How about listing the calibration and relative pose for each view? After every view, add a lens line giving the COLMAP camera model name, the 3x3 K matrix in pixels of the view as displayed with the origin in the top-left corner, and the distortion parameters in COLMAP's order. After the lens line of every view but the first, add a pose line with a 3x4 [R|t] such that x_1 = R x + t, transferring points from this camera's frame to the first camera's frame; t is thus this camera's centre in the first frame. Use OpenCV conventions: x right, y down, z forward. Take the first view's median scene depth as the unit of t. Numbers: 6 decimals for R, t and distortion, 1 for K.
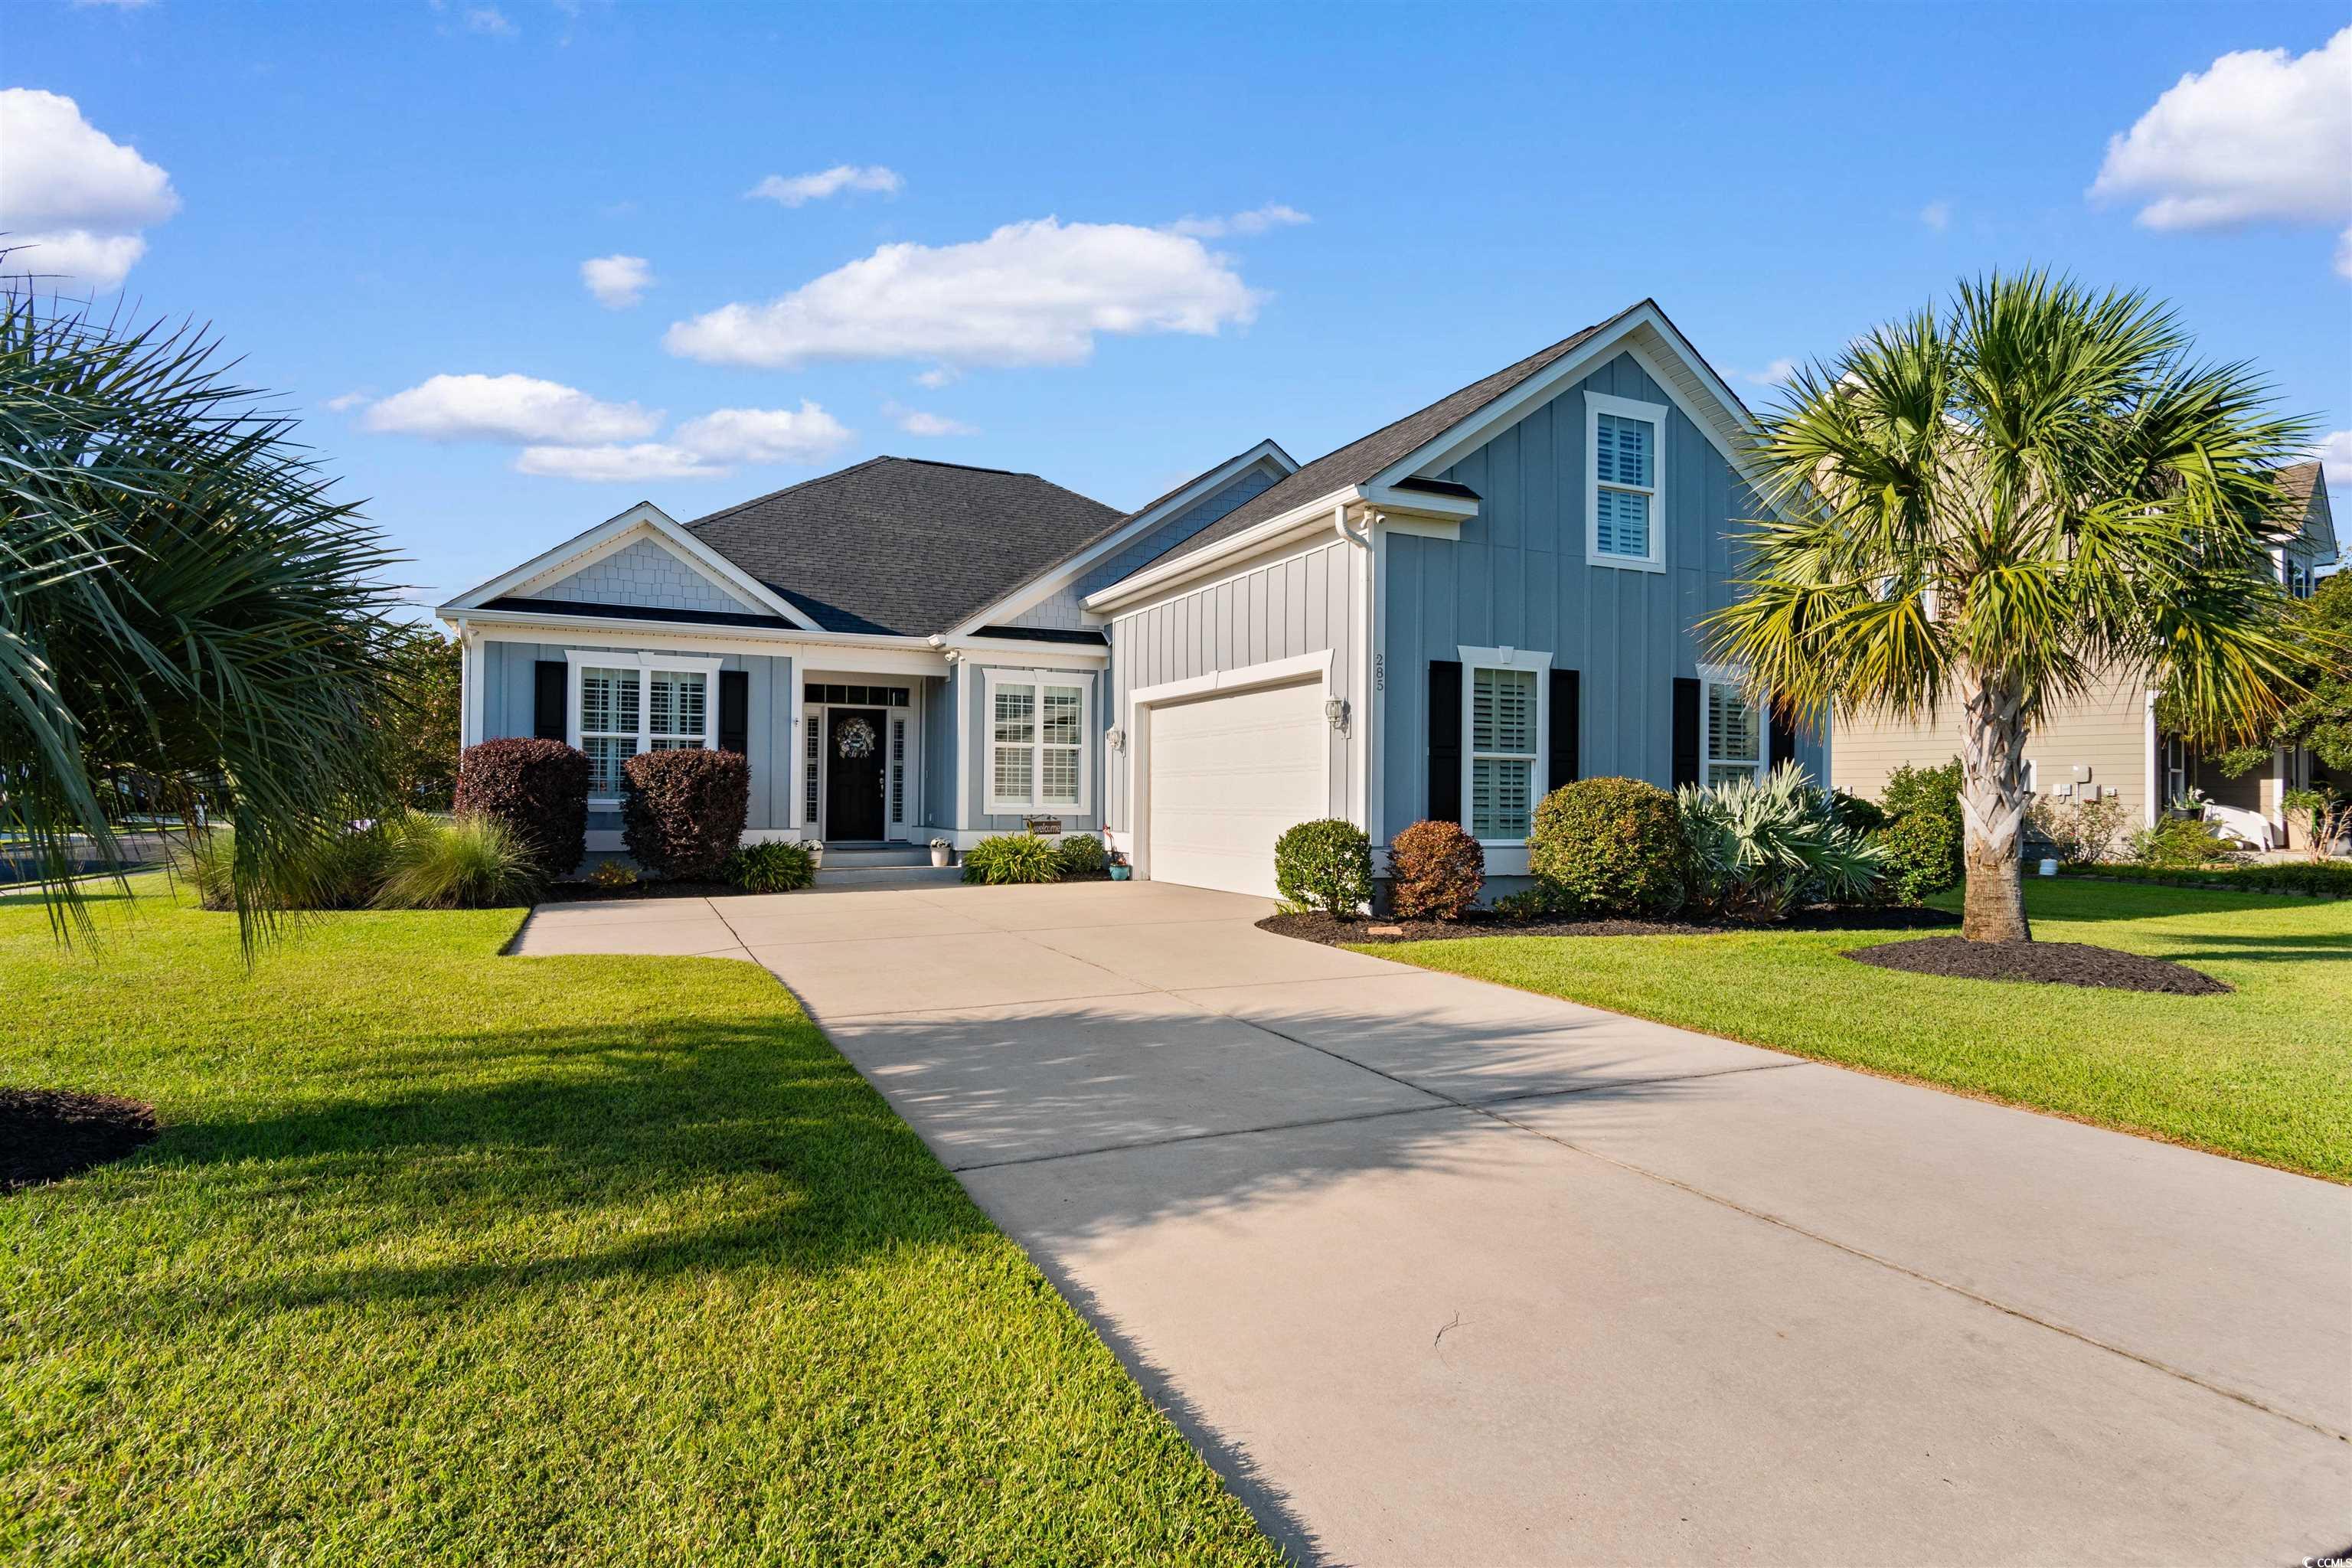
lens RADIAL K [[1199.2, 0, 1157.8], [0, 1199.2, 787.1], [0, 0, 1]] dist [0.005866, 0.000702]
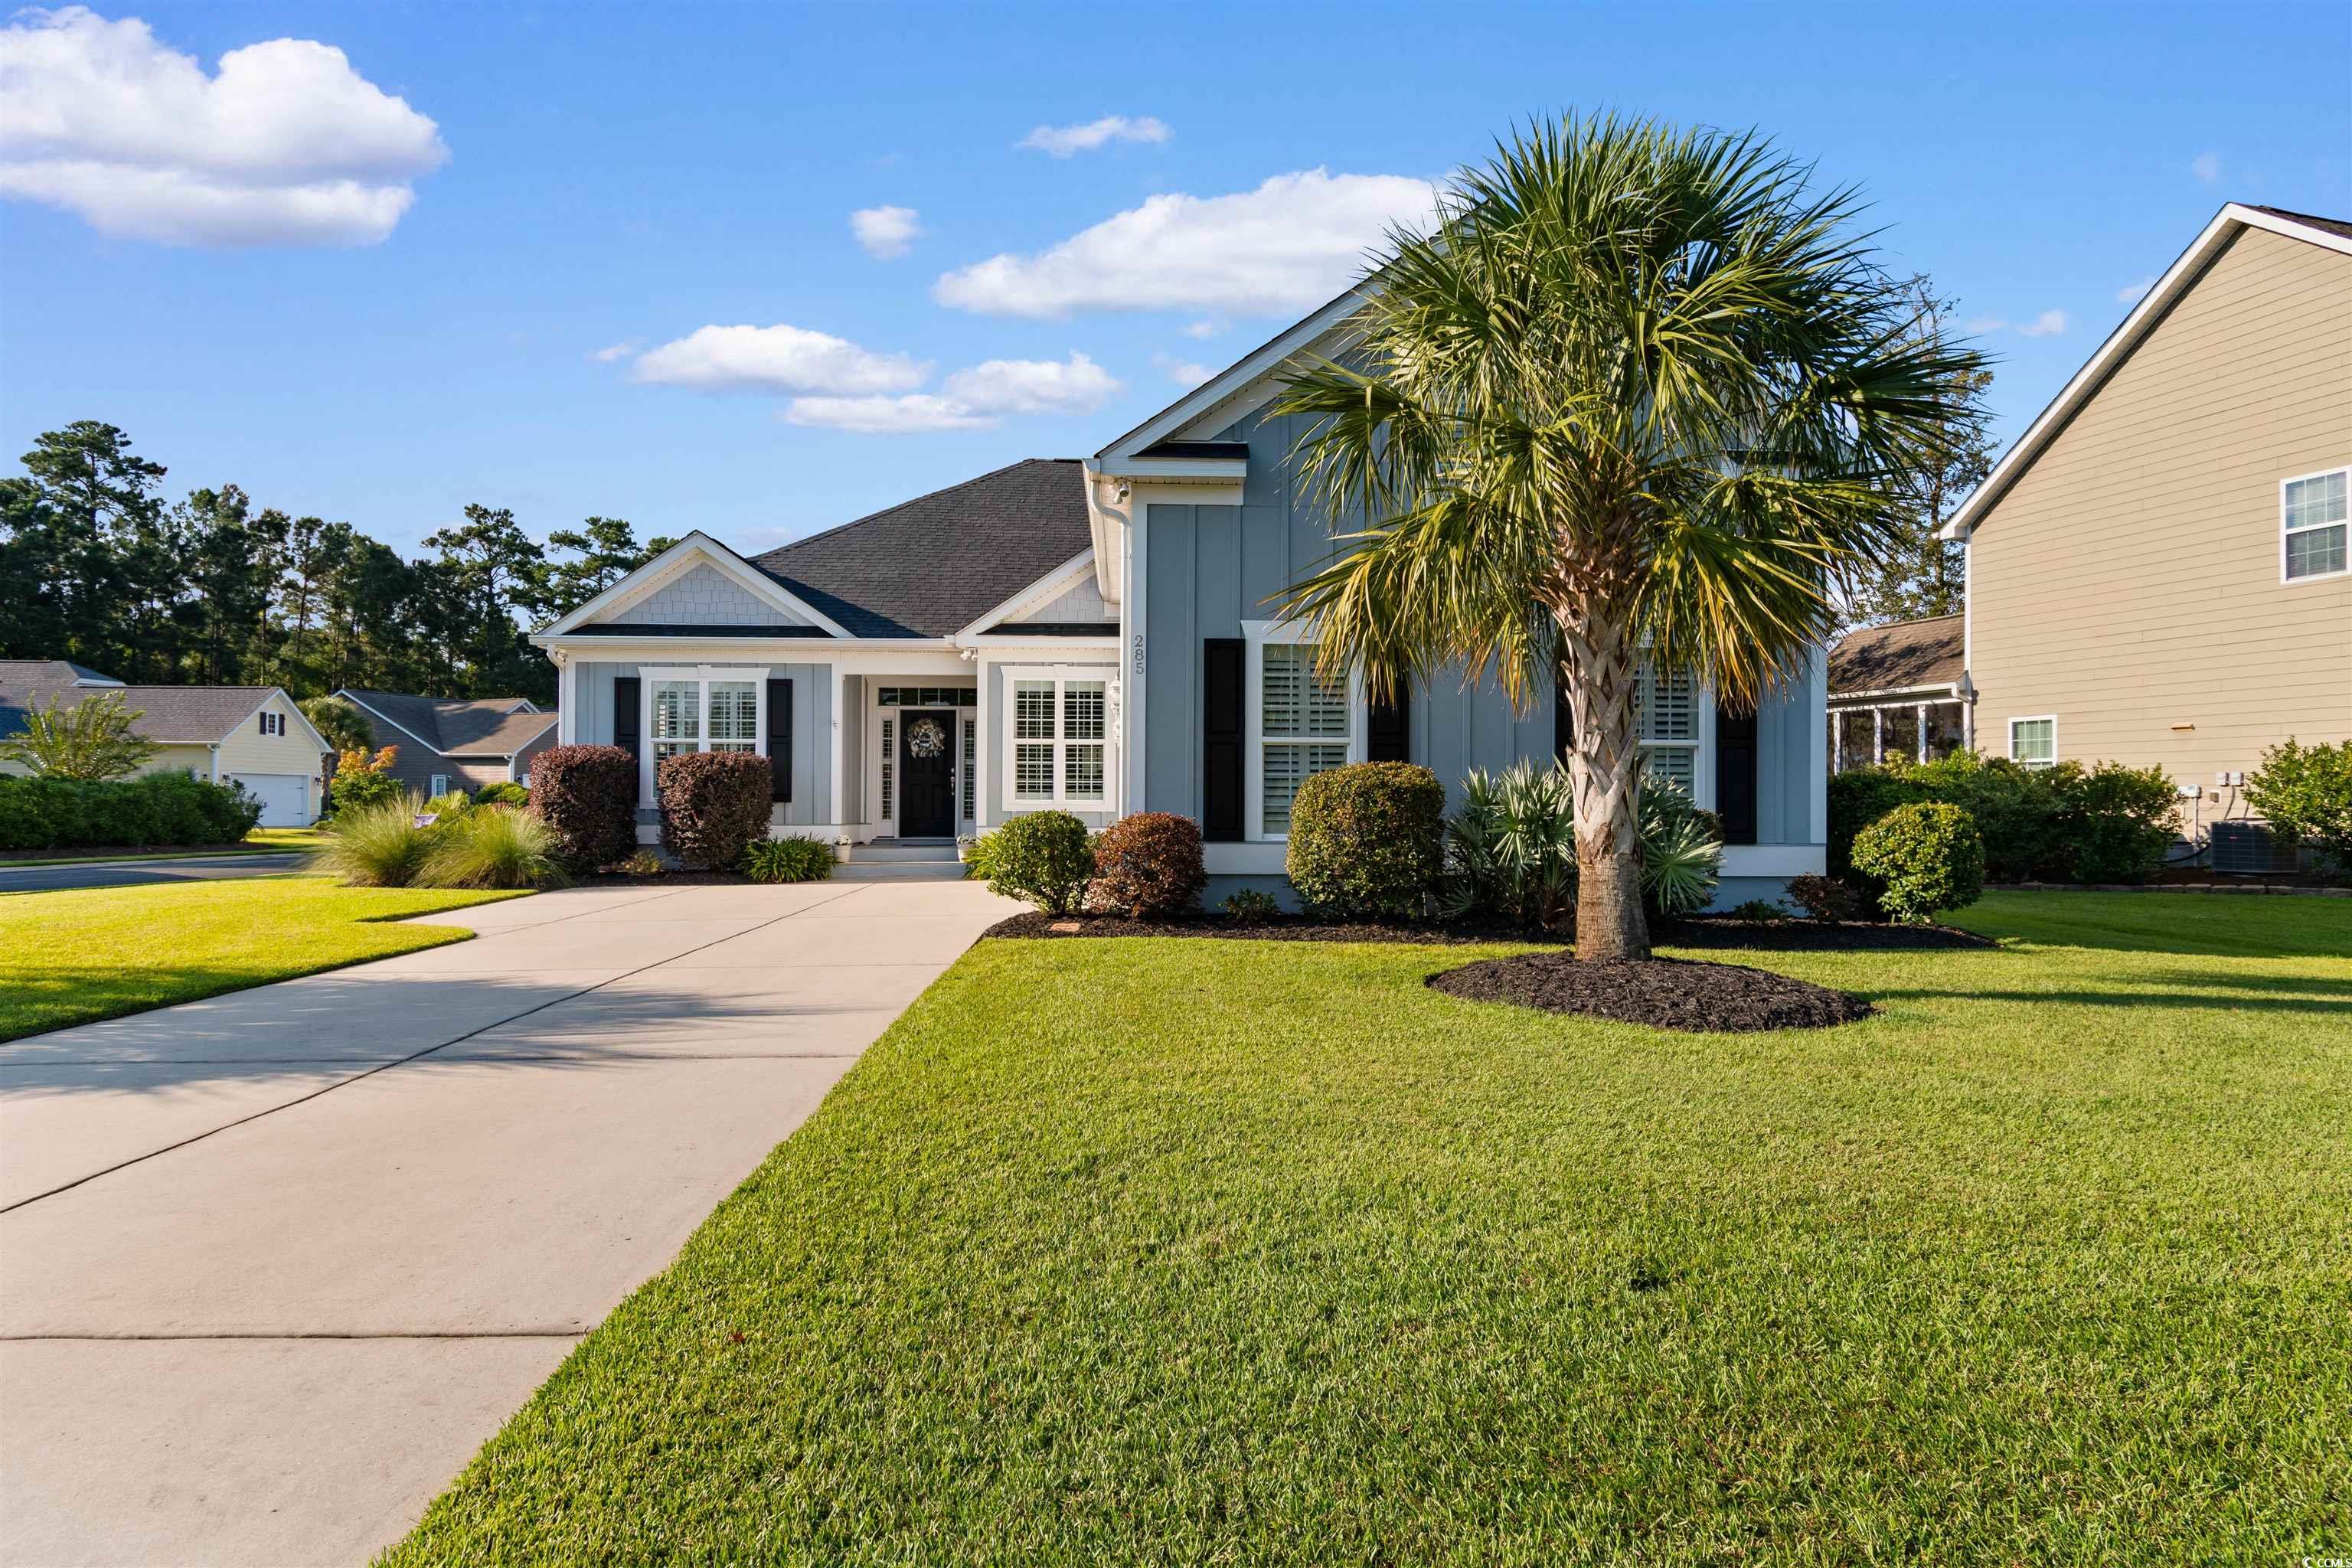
lens RADIAL K [[1249.6, 0, 1162.8], [0, 1249.6, 788.7], [0, 0, 1]] dist [0.004781, -0.005142]
pose [[0.934933, -0.009130, -0.354706, 0.373202], [0.009356, 0.999956, -0.001078, 0.006919], [0.354700, -0.002311, 0.934977, 0.065811]]
